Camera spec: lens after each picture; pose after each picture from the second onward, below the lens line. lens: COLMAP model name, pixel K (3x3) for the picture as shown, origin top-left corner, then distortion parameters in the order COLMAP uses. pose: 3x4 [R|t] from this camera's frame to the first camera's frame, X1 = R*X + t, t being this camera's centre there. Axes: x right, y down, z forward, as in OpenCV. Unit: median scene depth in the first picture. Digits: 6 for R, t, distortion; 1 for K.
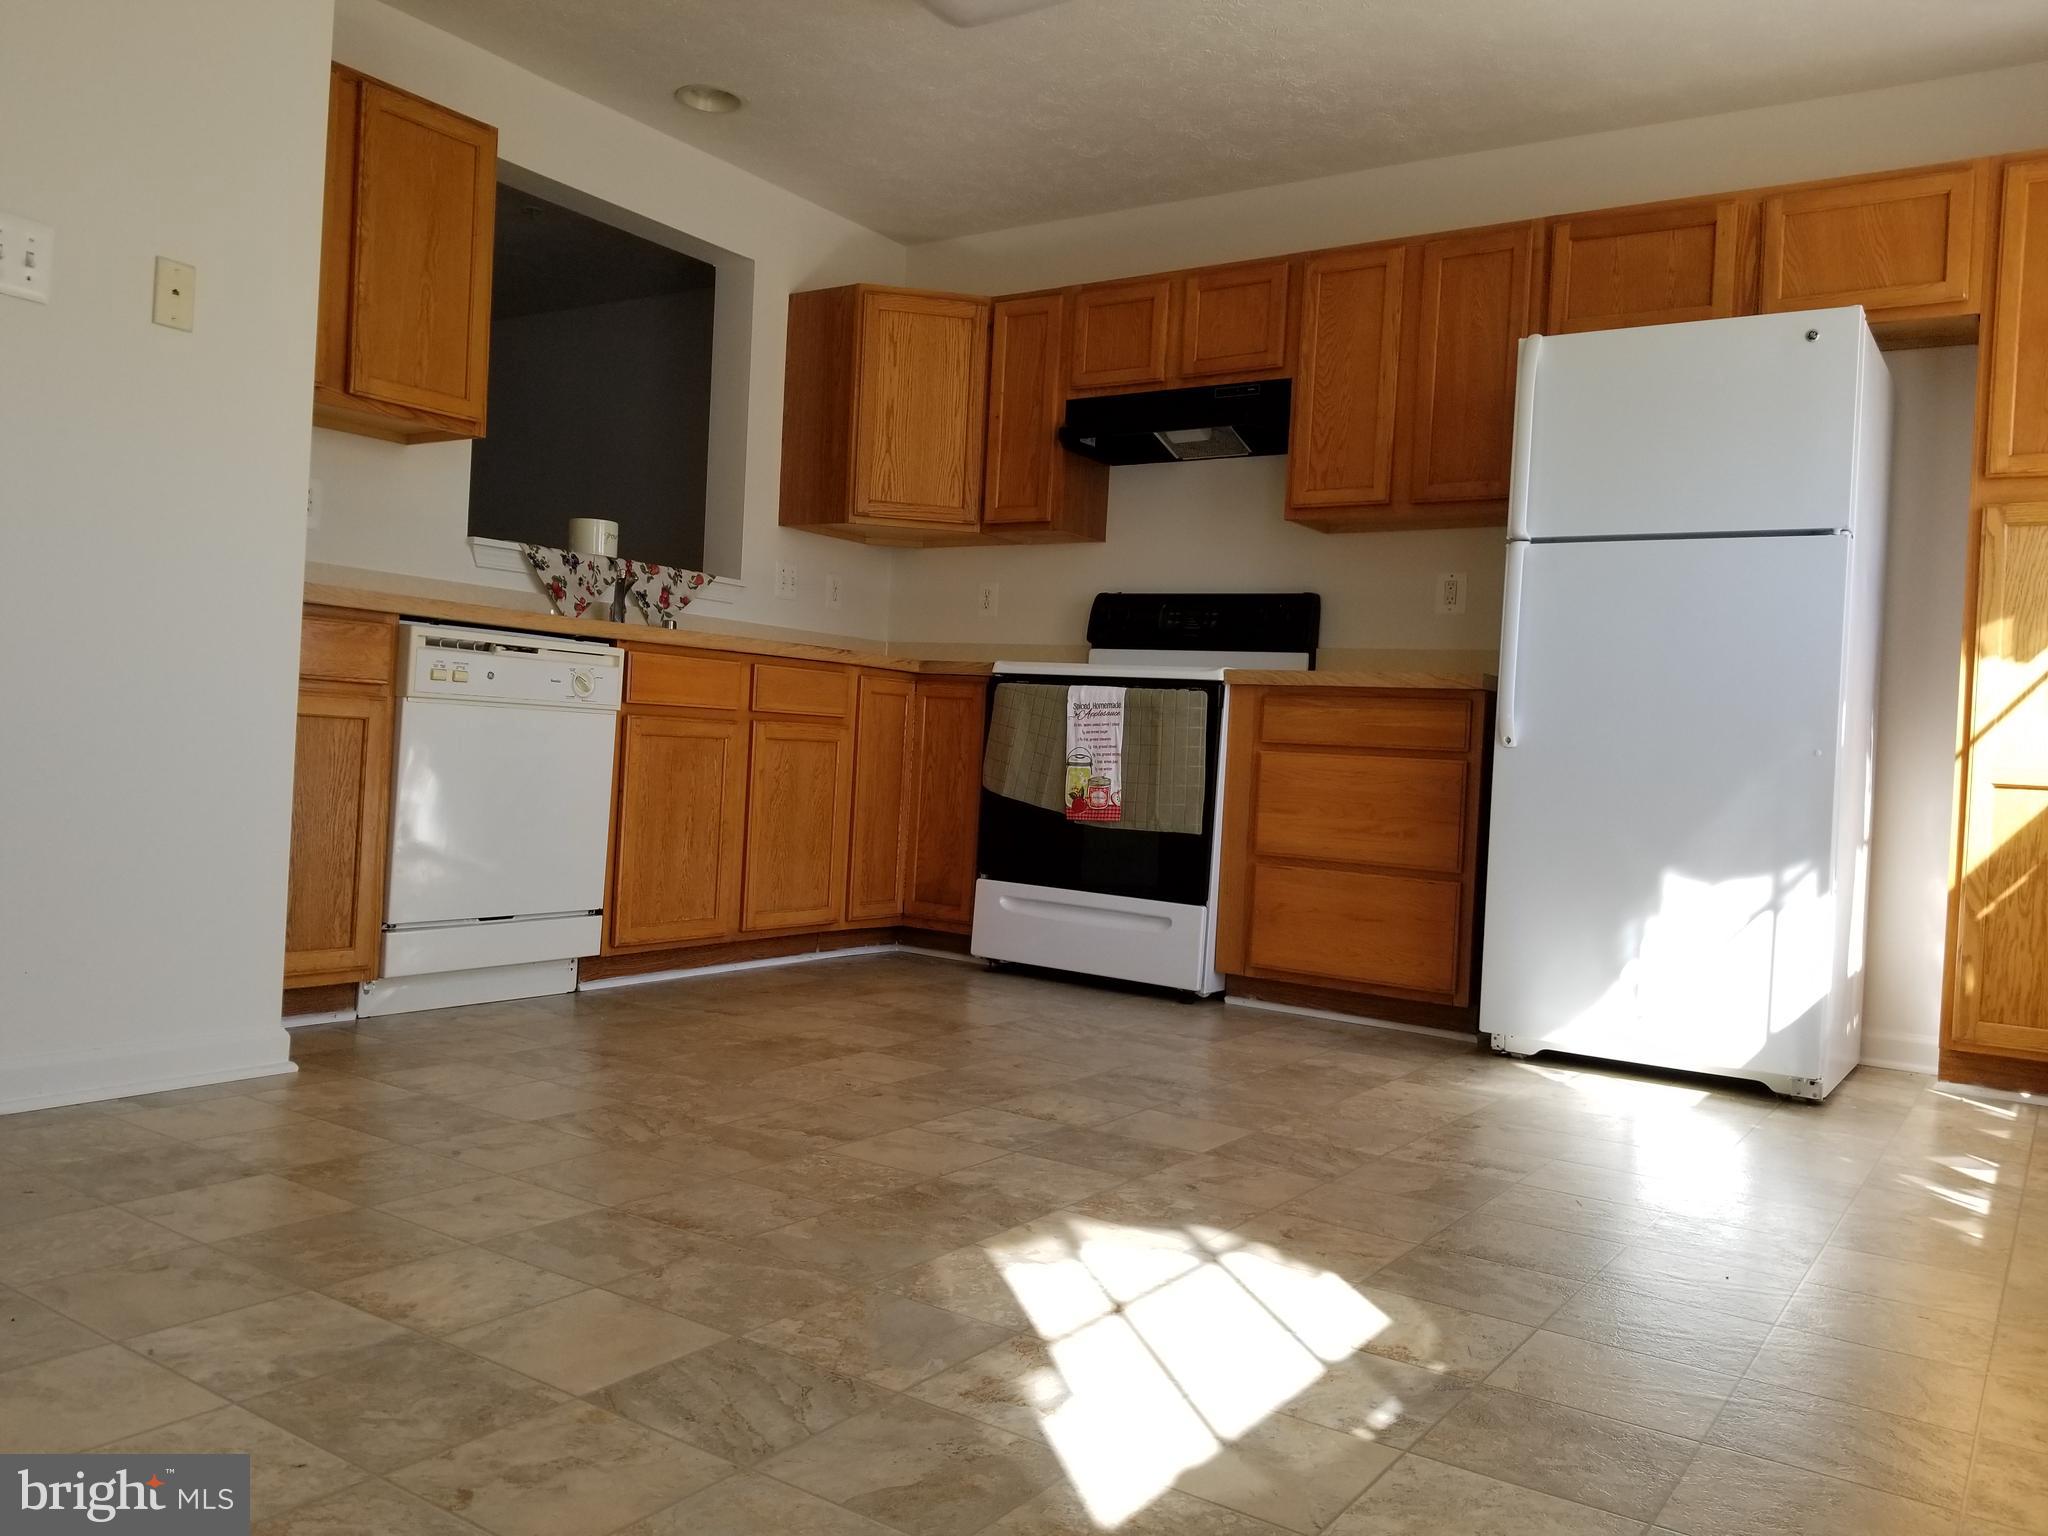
lens RADIAL K [[1610.0, 0, 980.5], [0, 1610.0, 768.1], [0, 0, 1]] dist [0.065468, -0.099894]
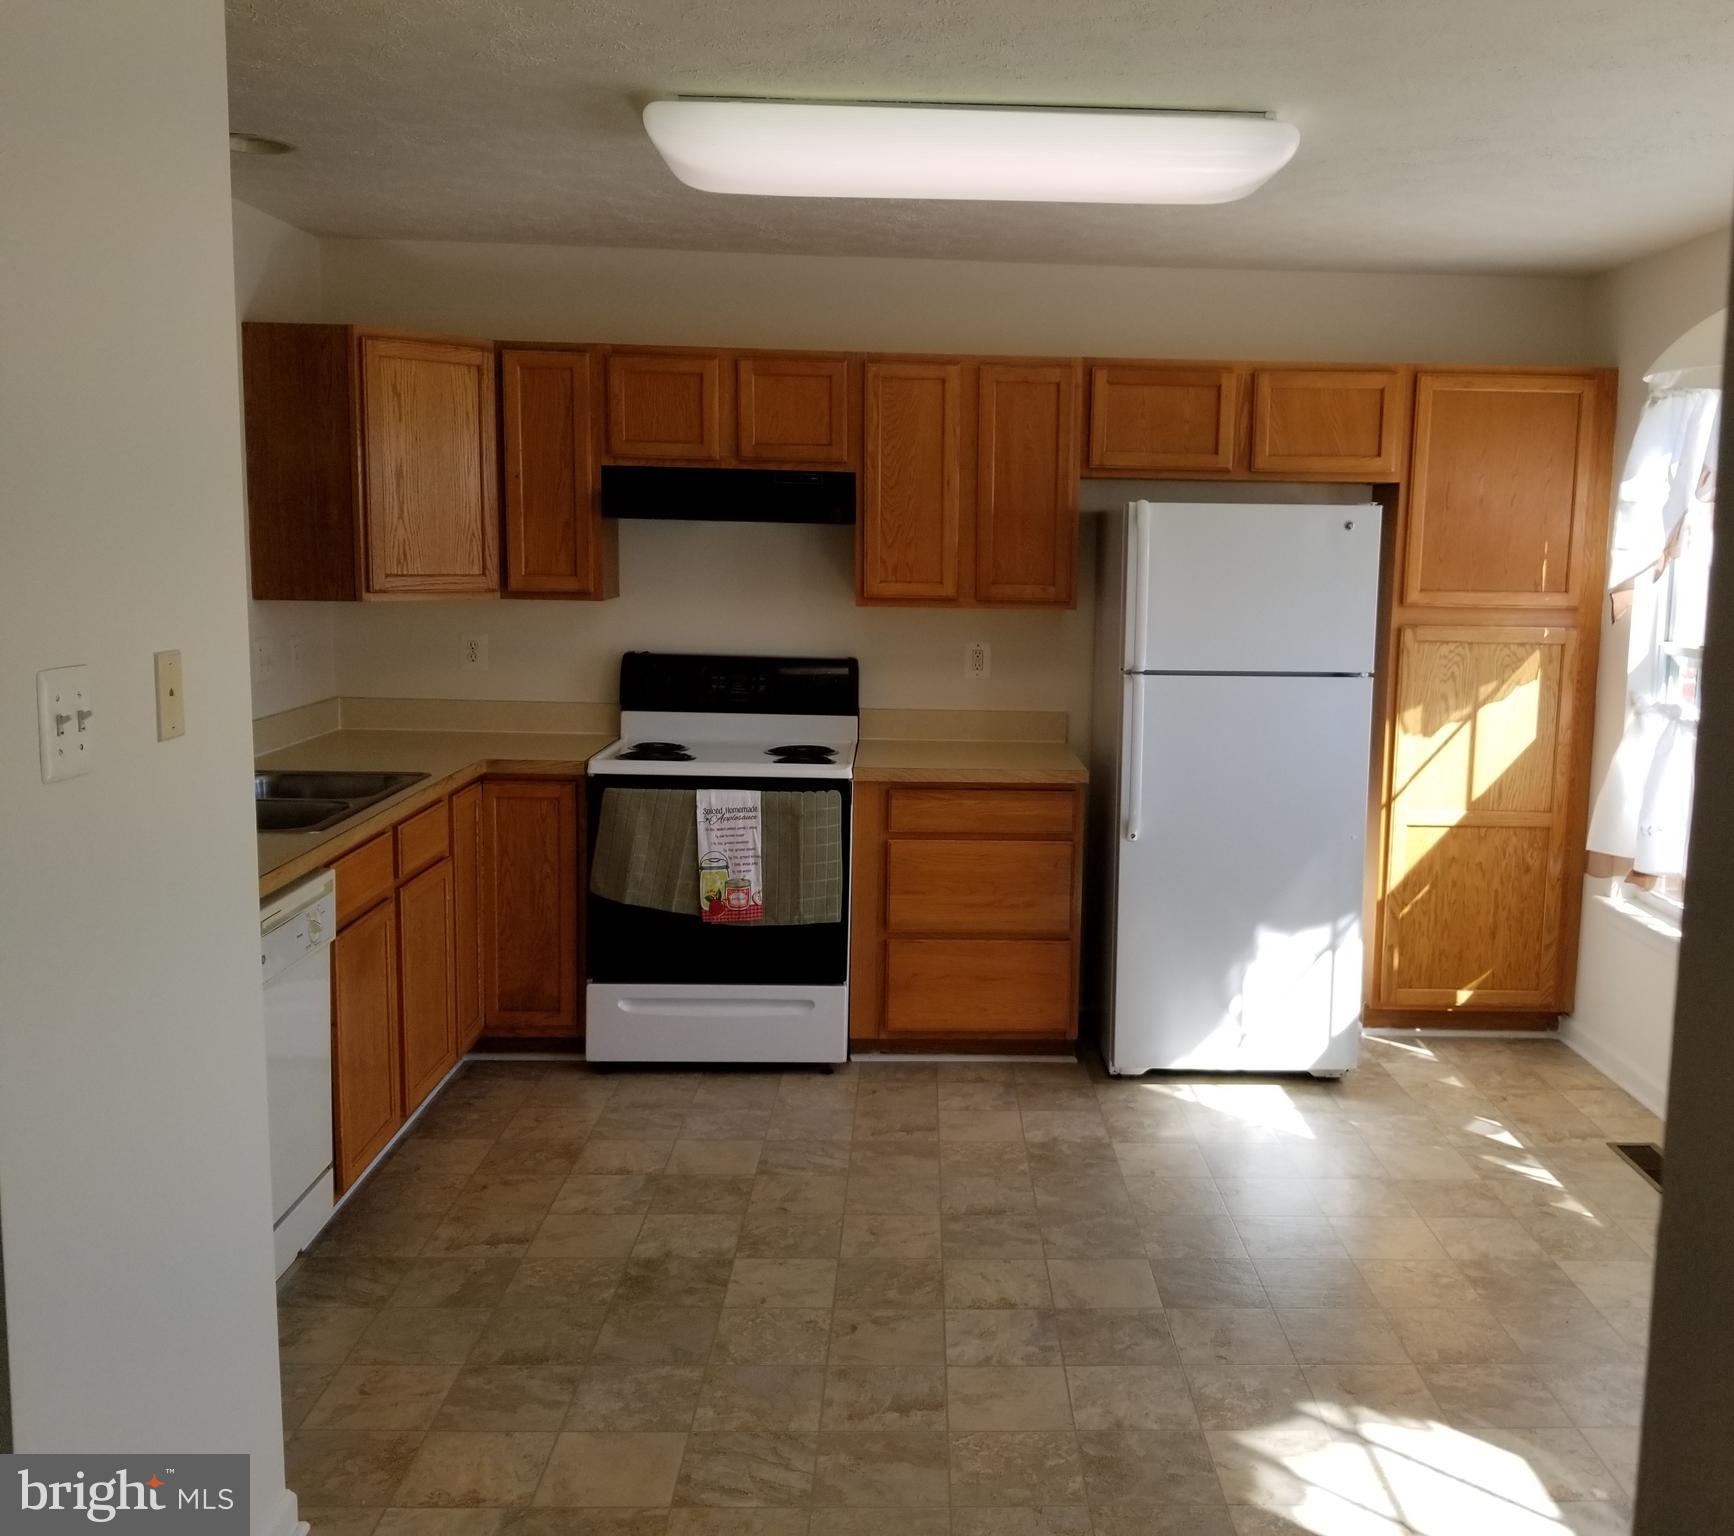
lens RADIAL K [[1609.1, 0, 994.9], [0, 1609.1, 737.5], [0, 0, 1]] dist [0.156883, -0.416617]
pose [[0.791346, -0.111844, 0.601051, -0.431774], [0.028785, 0.988850, 0.146108, -0.244150], [-0.610690, -0.098321, 0.785742, 0.104108]]
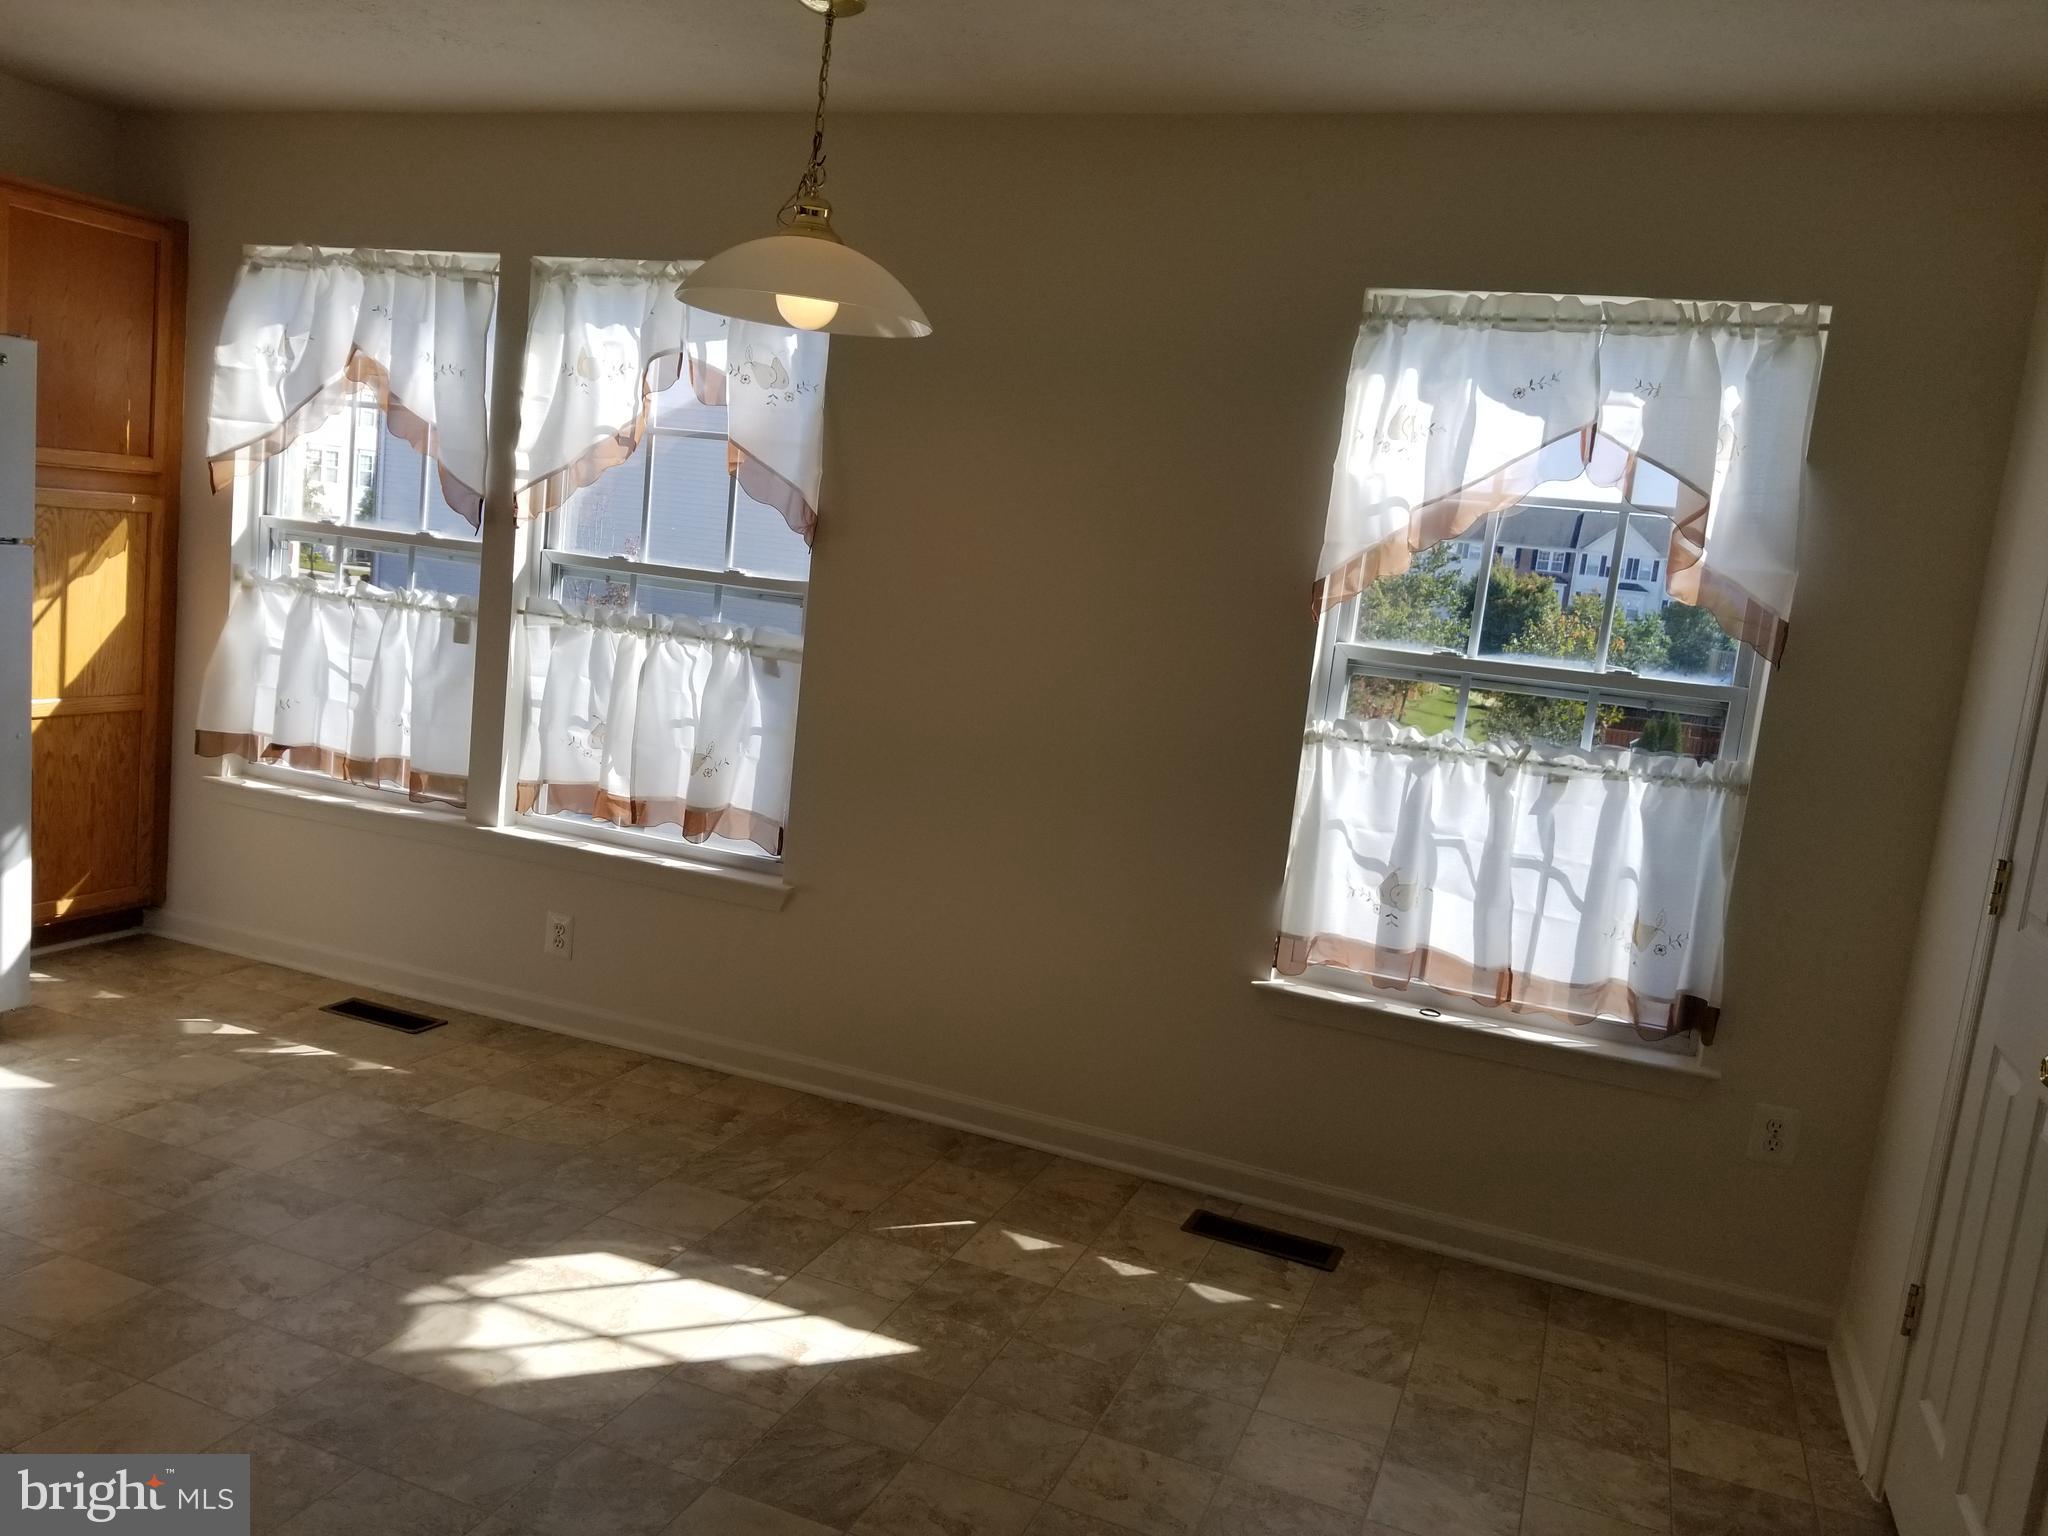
lens RADIAL K [[1610.0, 0, 980.5], [0, 1610.0, 768.1], [0, 0, 1]] dist [0.065468, -0.099894]
pose [[-0.211869, -0.211305, 0.954181, -0.597501], [-0.097979, 0.976020, 0.194385, -0.226566], [-0.972374, -0.052305, -0.227491, 0.491374]]
